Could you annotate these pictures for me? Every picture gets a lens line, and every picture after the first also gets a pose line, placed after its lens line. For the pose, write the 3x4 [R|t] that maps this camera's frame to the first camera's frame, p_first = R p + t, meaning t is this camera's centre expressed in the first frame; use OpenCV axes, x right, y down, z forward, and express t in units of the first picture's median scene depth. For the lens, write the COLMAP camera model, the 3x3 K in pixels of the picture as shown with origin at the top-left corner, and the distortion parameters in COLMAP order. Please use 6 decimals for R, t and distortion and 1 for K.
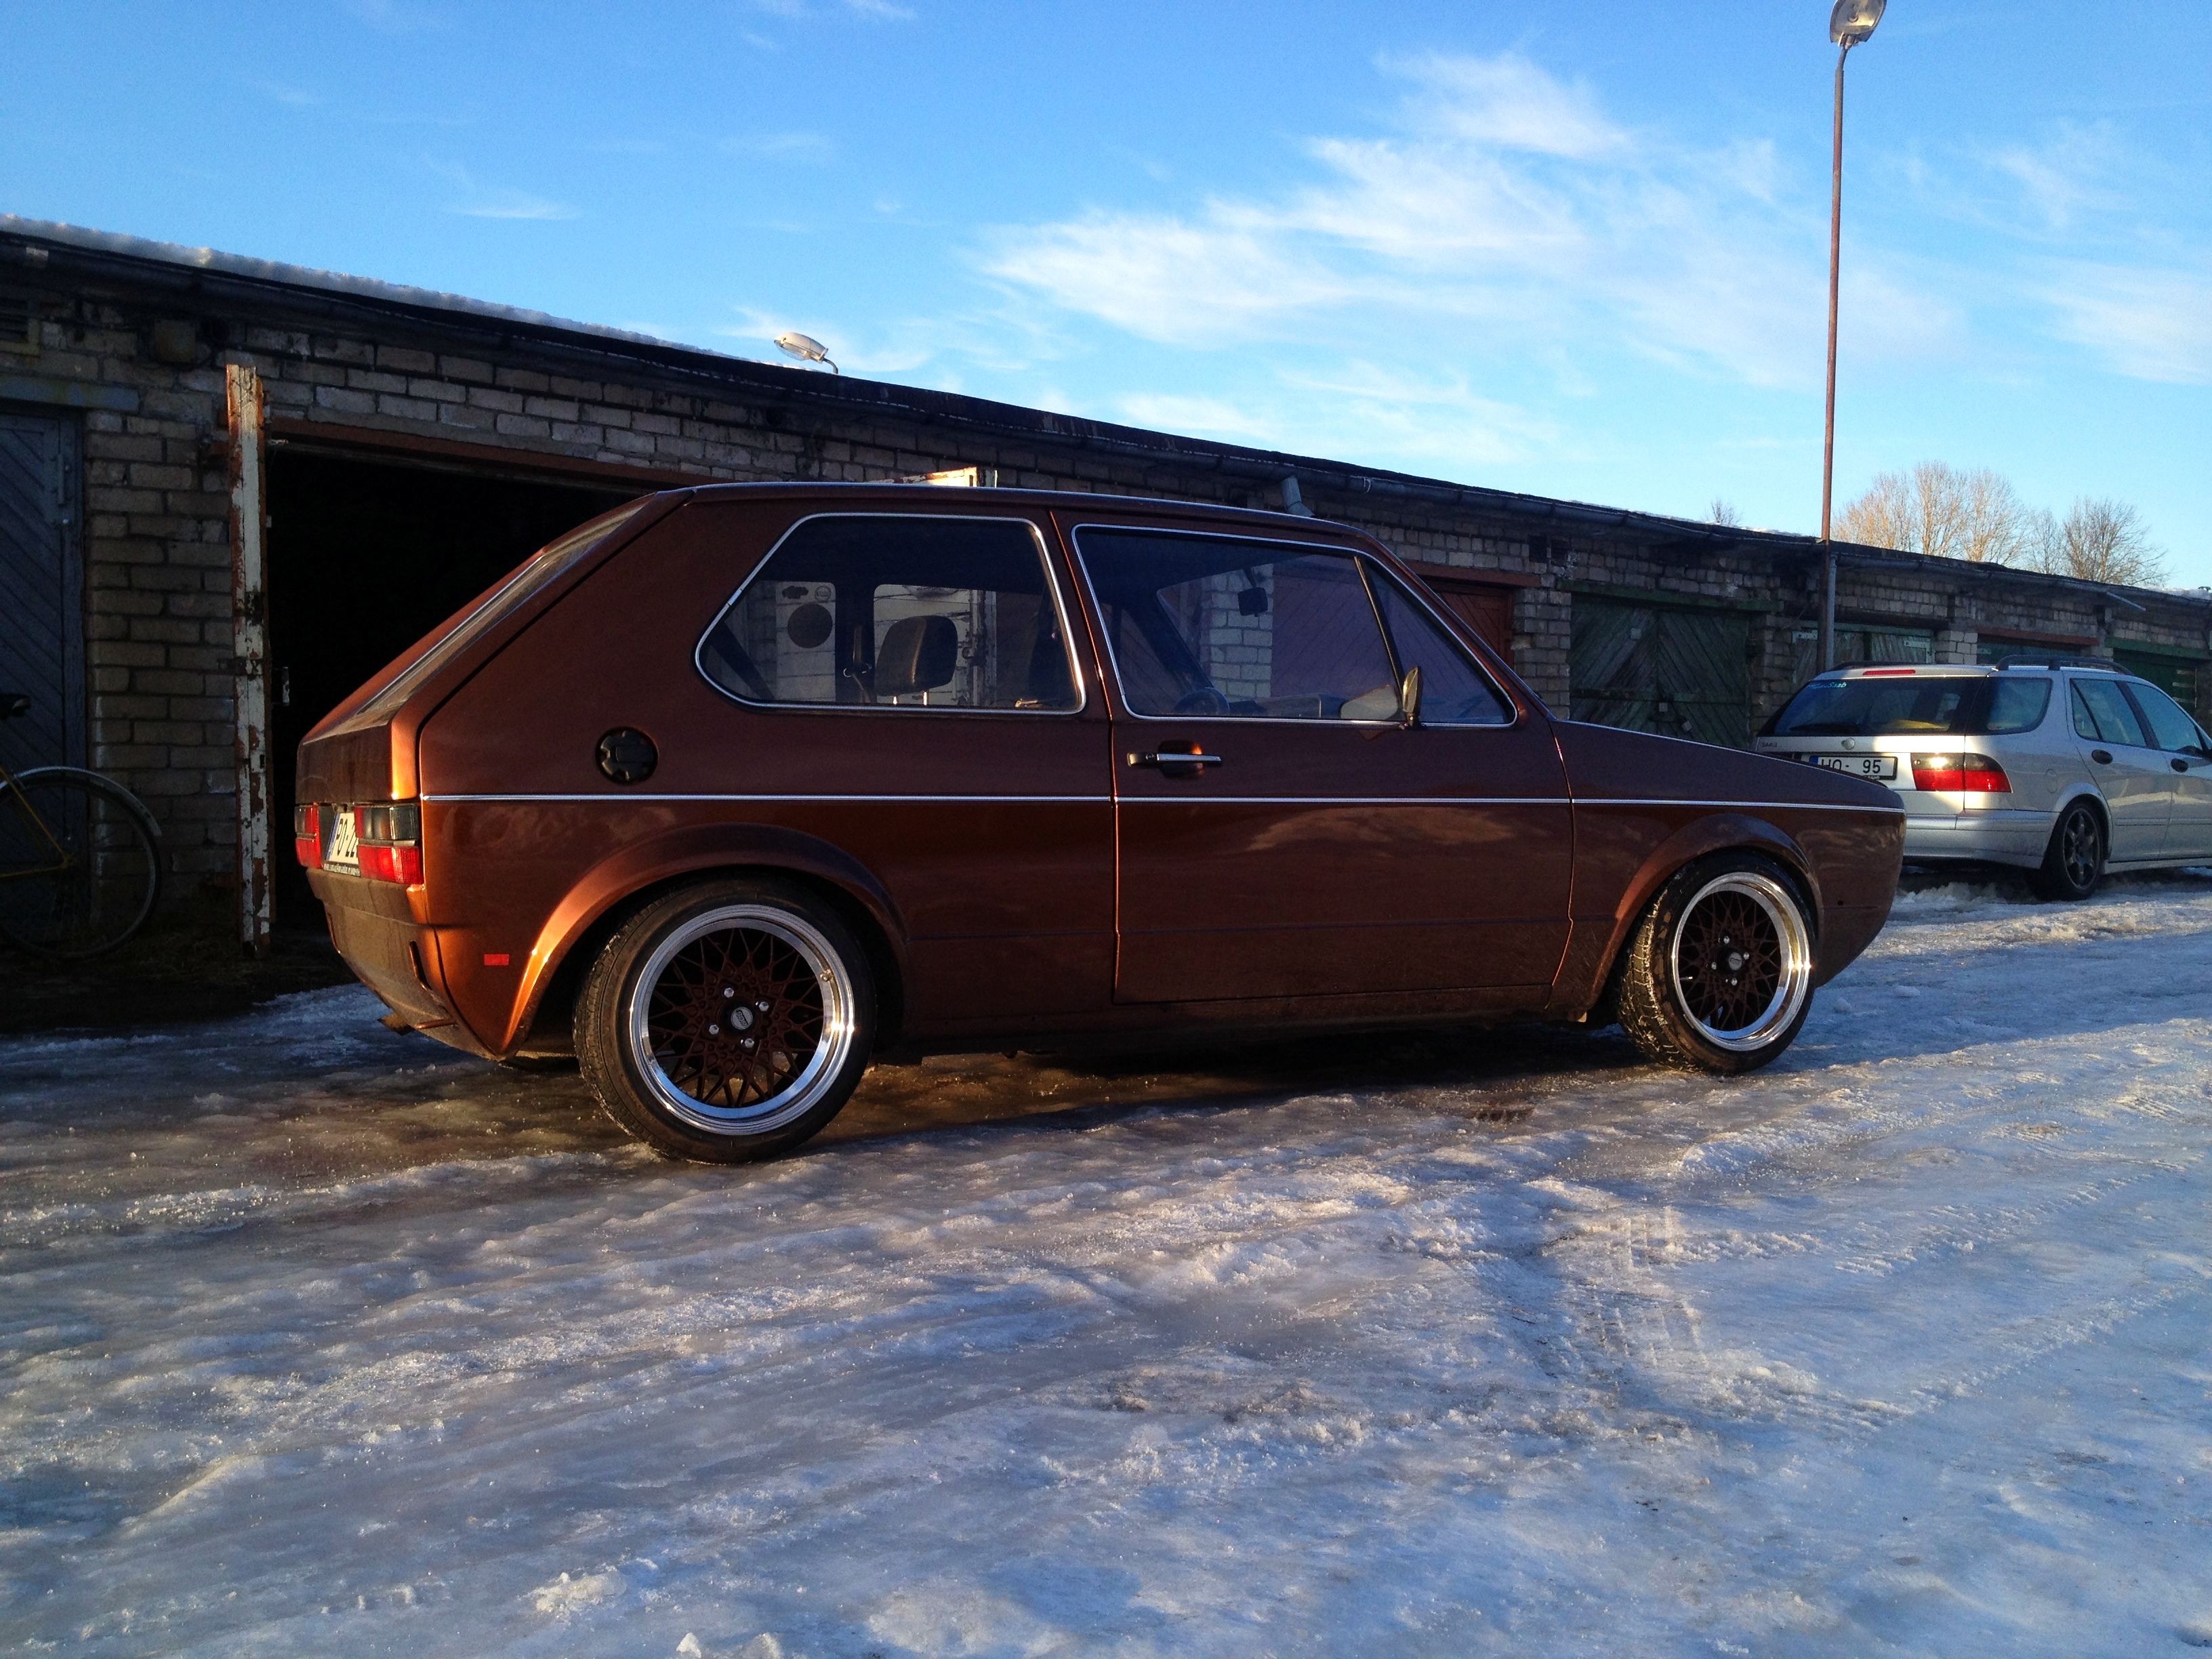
lens RADIAL K [[2072.8, 0, 1099.6], [0, 2072.8, 835.0], [0, 0, 1]] dist [0.180070, -0.410837]
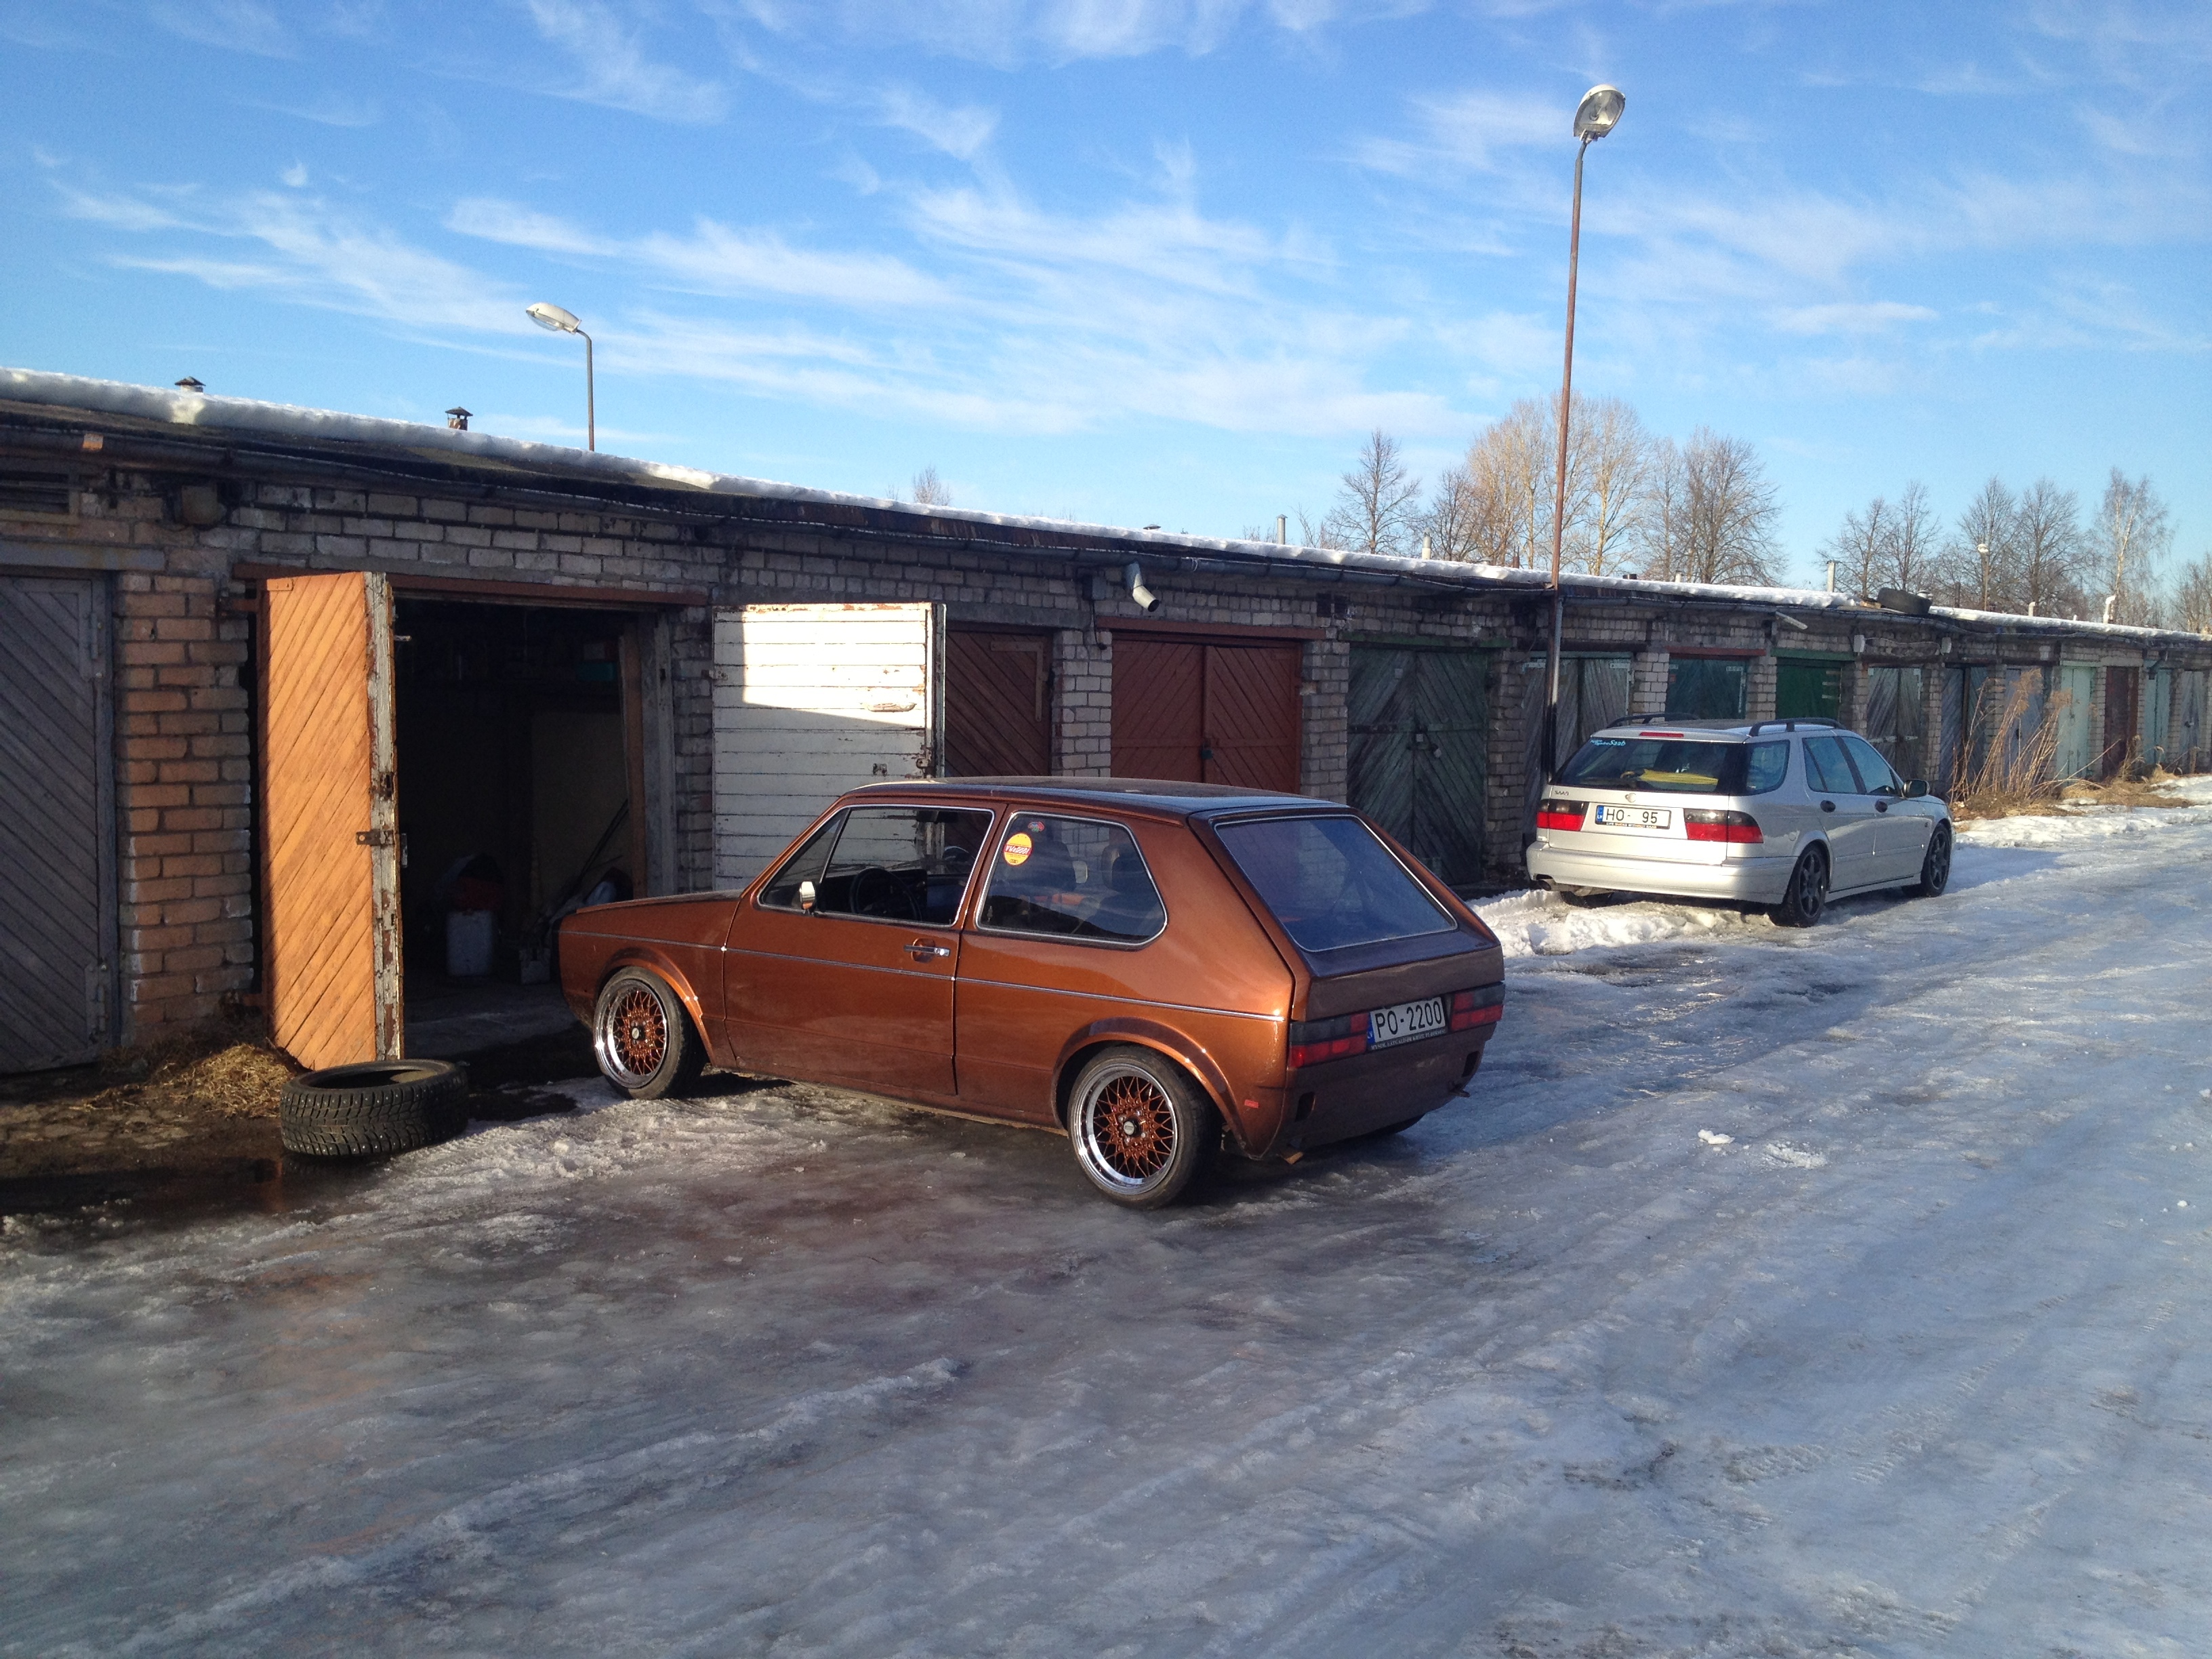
lens RADIAL K [[2084.9, 0, 1095.4], [0, 2084.9, 822.5], [0, 0, 1]] dist [0.225947, -0.570561]
pose [[0.986137, -0.001173, 0.165931, -0.142747], [-0.006992, 0.998793, 0.048616, -0.109284], [-0.165787, -0.049102, 0.984938, -0.130788]]
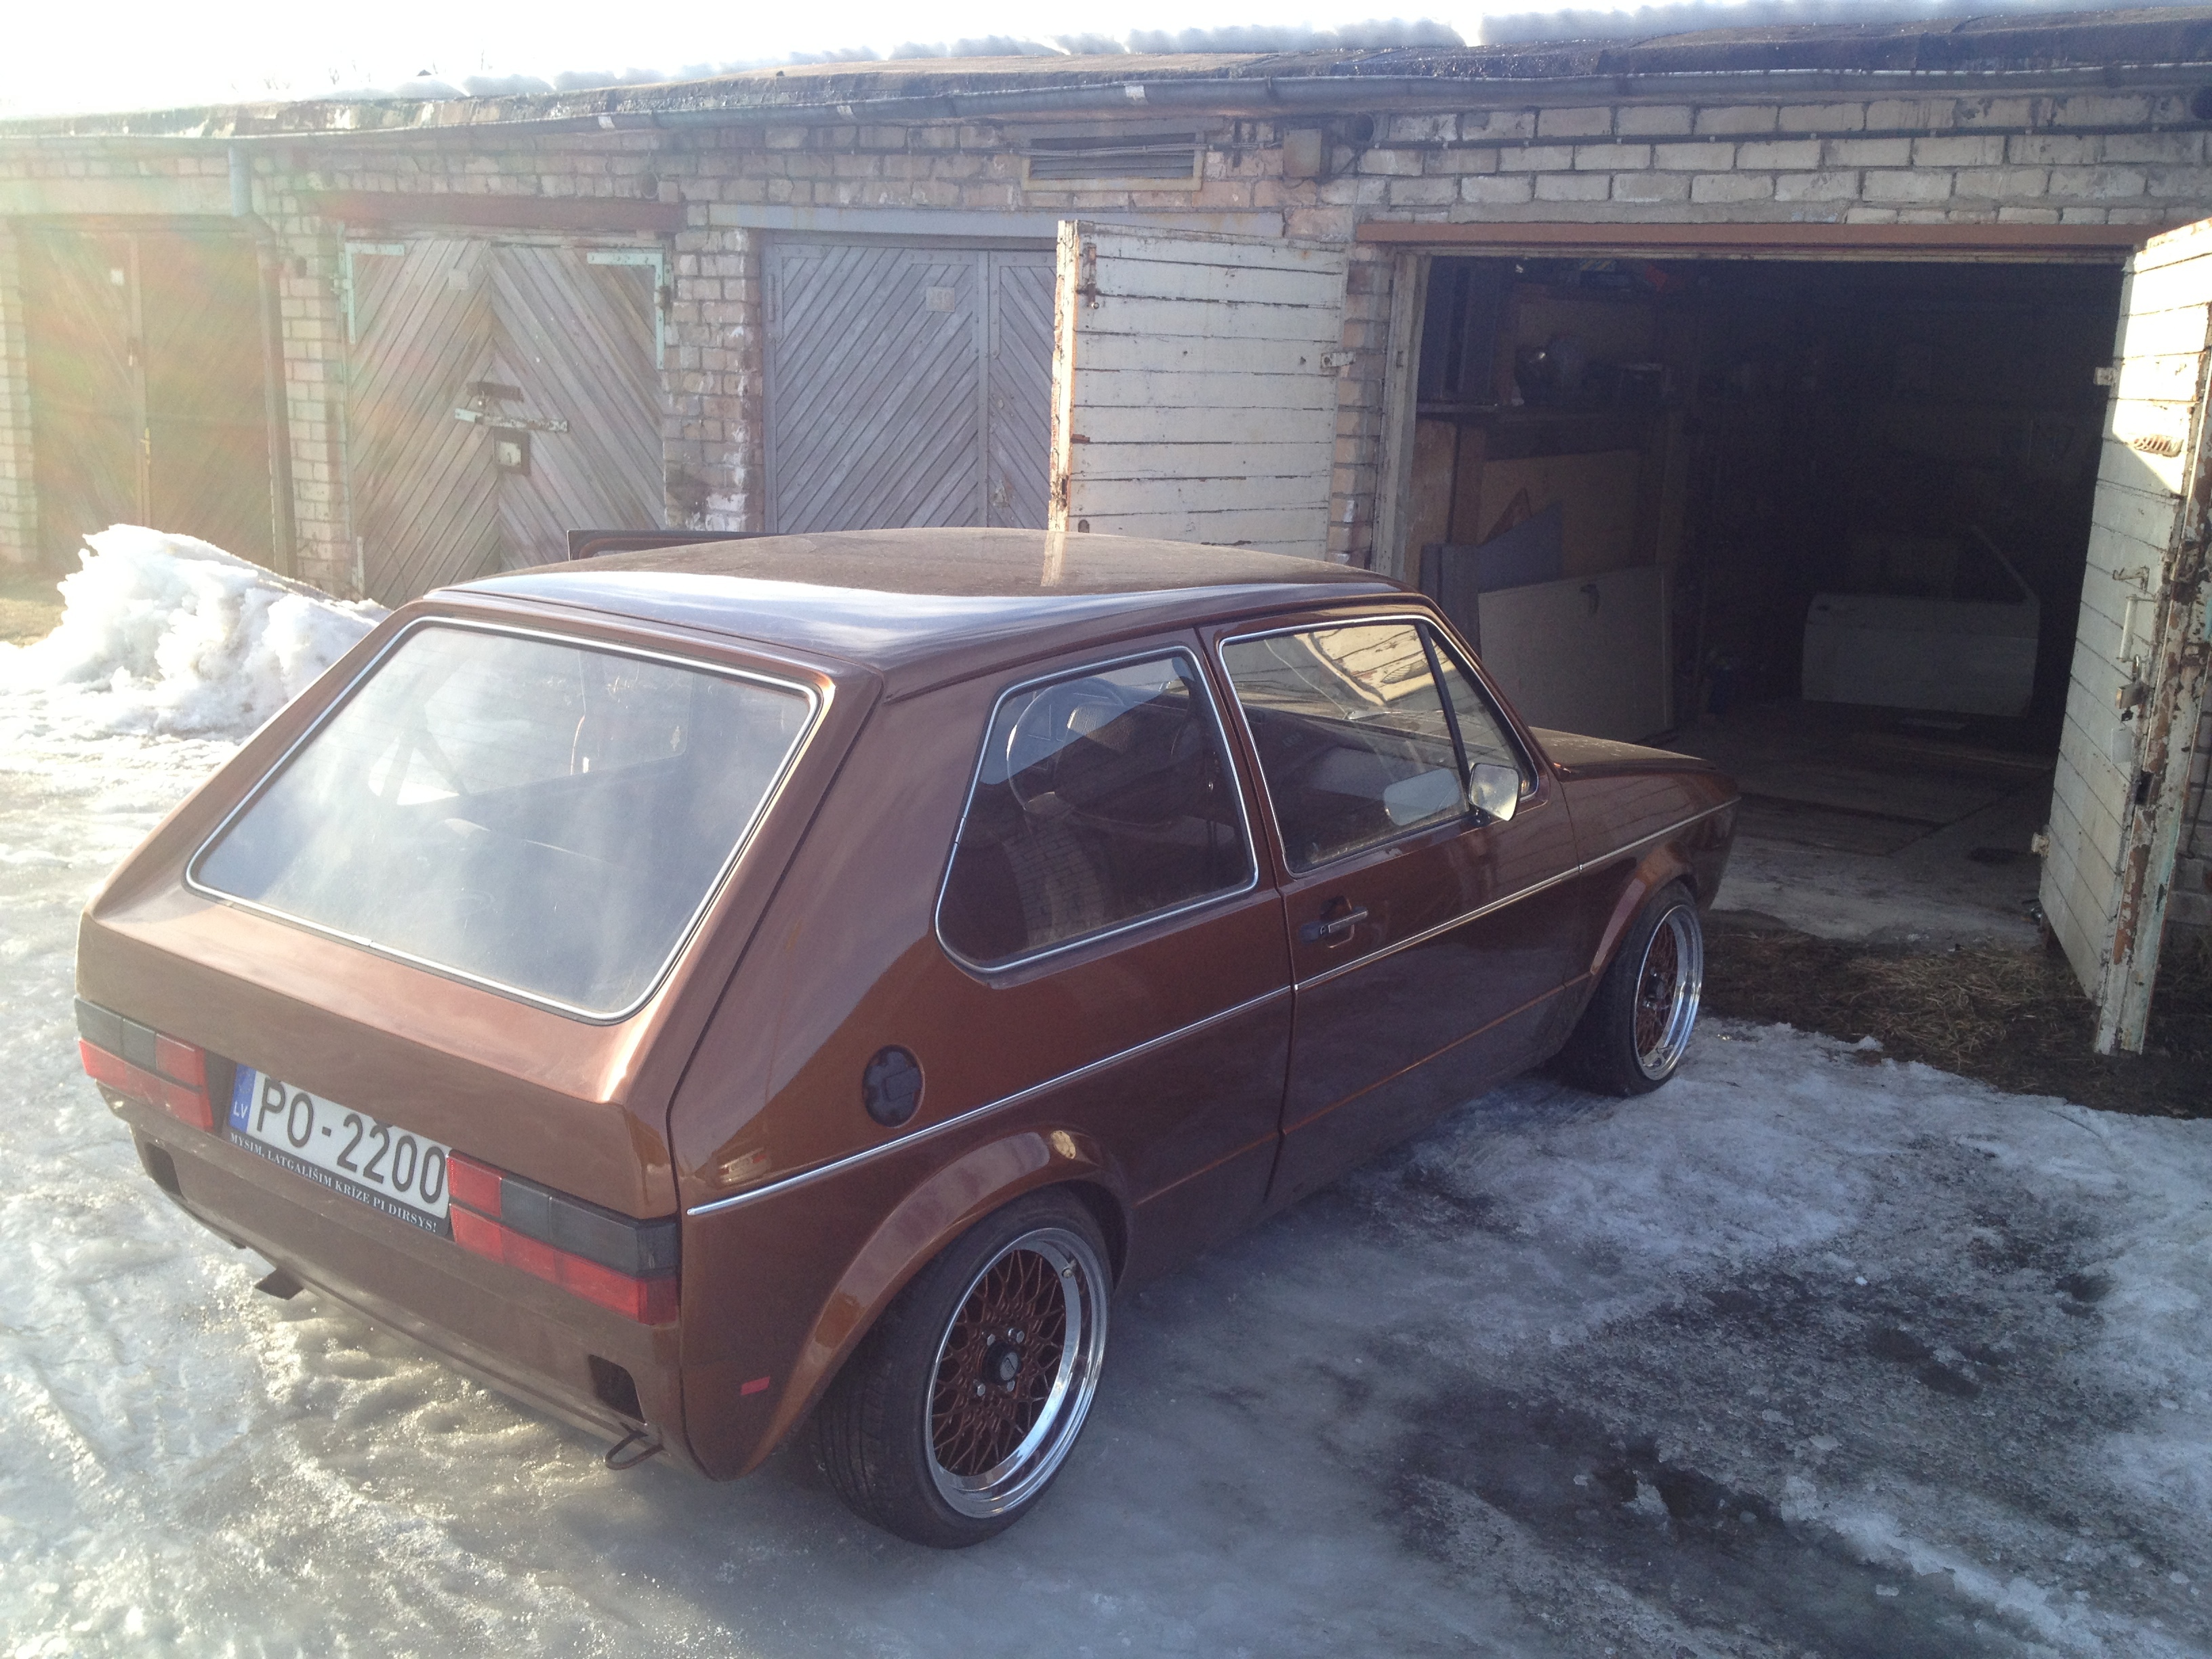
lens RADIAL K [[2112.4, 0, 1080.9], [0, 2112.4, 854.0], [0, 0, 1]] dist [0.063222, -0.147957]
pose [[0.214178, 0.230412, -0.949230, 0.395998], [-0.051845, 0.973093, 0.224506, -0.120885], [0.975418, 0.001129, 0.220361, 0.605885]]
